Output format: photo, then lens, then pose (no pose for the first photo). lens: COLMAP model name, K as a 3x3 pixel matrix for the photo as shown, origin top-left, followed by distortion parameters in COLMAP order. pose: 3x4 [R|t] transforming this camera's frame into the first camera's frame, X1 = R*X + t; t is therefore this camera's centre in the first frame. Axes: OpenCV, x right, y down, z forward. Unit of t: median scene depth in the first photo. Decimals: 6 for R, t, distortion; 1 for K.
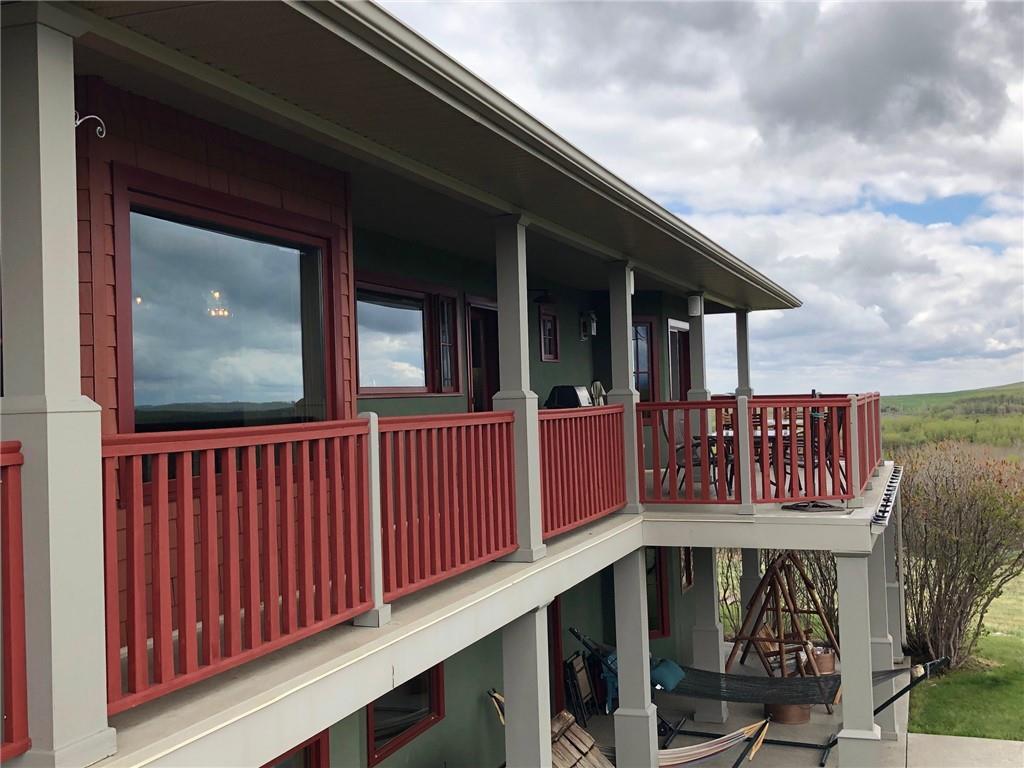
lens RADIAL K [[1094.5, 0, 512.0], [0, 1094.5, 384.0], [0, 0, 1]] dist [0.171198, 0.000350]
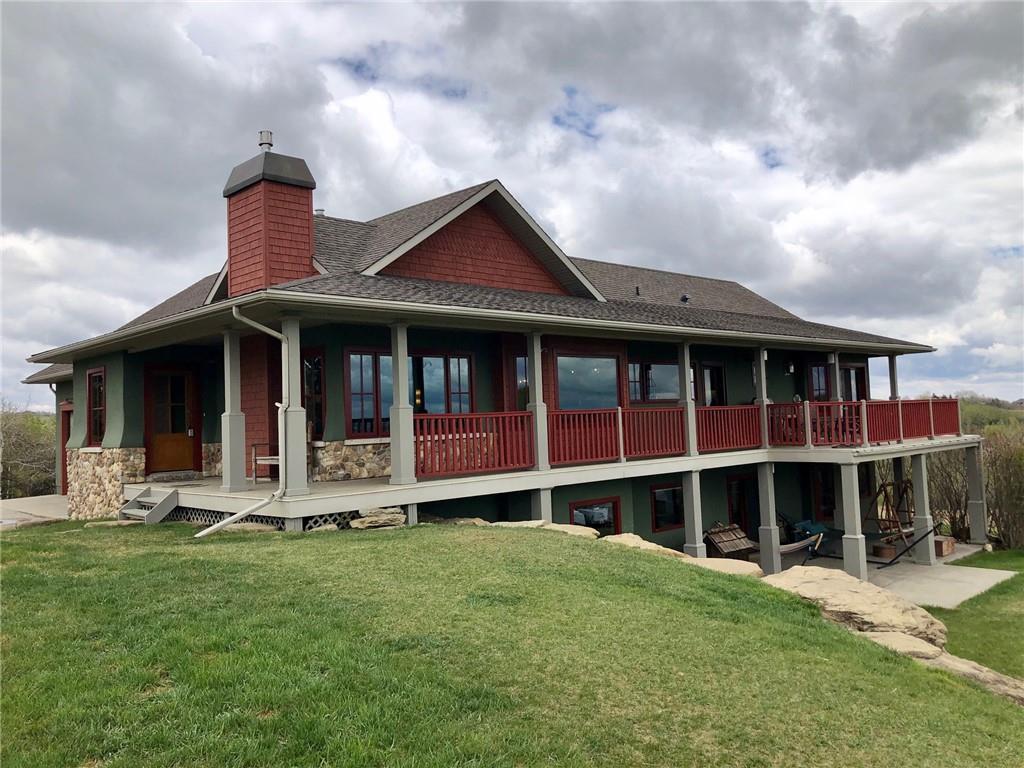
lens RADIAL K [[881.8, 0, 510.8], [0, 881.8, 361.5], [0, 0, 1]] dist [0.046037, -0.005234]
pose [[0.890178, -0.029530, -0.454654, 0.322267], [0.013684, 0.999180, -0.038105, -0.006984], [0.455407, 0.027698, 0.889852, -0.655015]]
